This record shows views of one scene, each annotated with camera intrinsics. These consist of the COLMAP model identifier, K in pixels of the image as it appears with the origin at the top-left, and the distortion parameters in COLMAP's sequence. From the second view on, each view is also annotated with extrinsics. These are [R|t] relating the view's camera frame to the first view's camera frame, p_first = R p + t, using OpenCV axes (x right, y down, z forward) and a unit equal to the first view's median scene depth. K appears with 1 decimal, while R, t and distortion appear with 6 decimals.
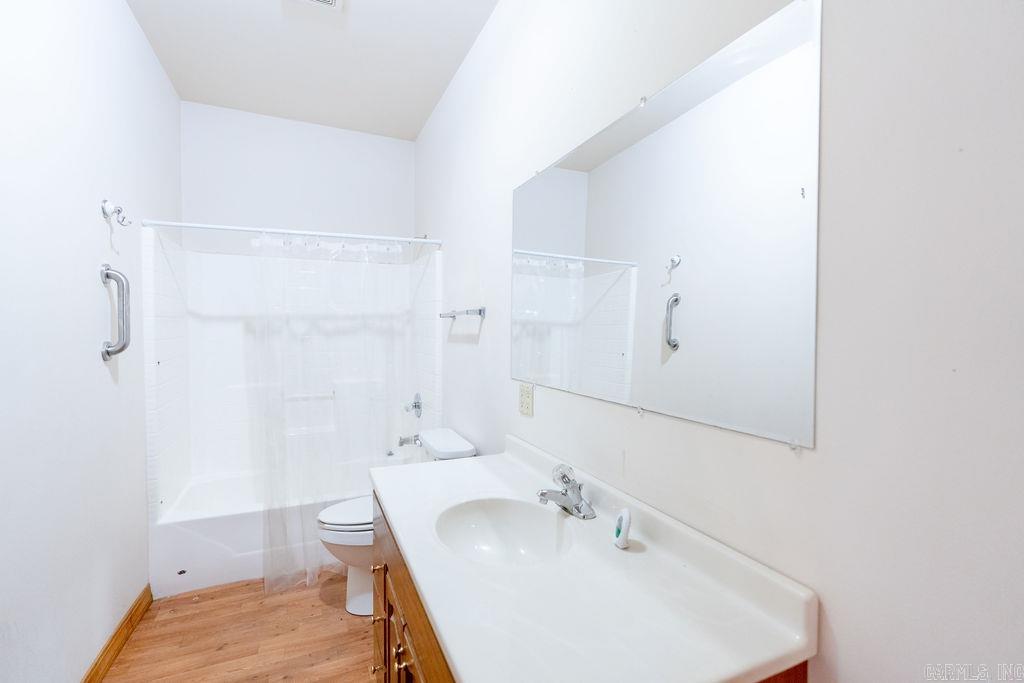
lens RADIAL K [[466.0, 0, 512.4], [0, 466.0, 339.5], [0, 0, 1]] dist [-0.003586, 0.000876]
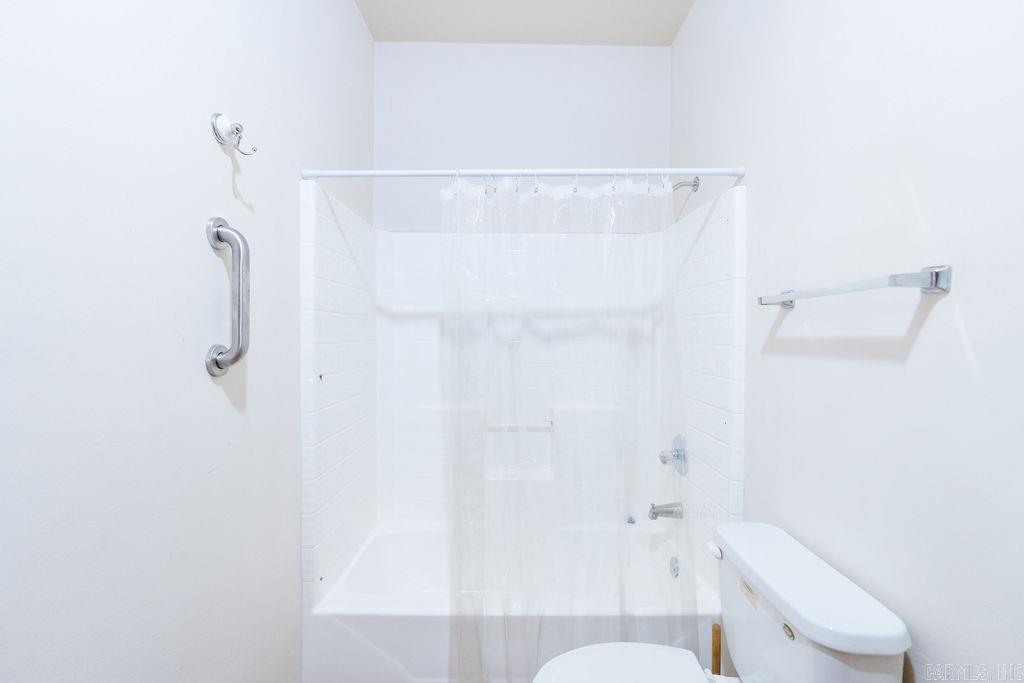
lens RADIAL K [[466.0, 0, 511.8], [0, 466.0, 339.9], [0, 0, 1]] dist [-0.003586, 0.000876]
pose [[0.911581, 0.006836, -0.411064, -0.187712], [-0.012969, 0.999842, -0.012133, 0.000107], [0.410916, 0.016391, 0.911526, 0.419314]]
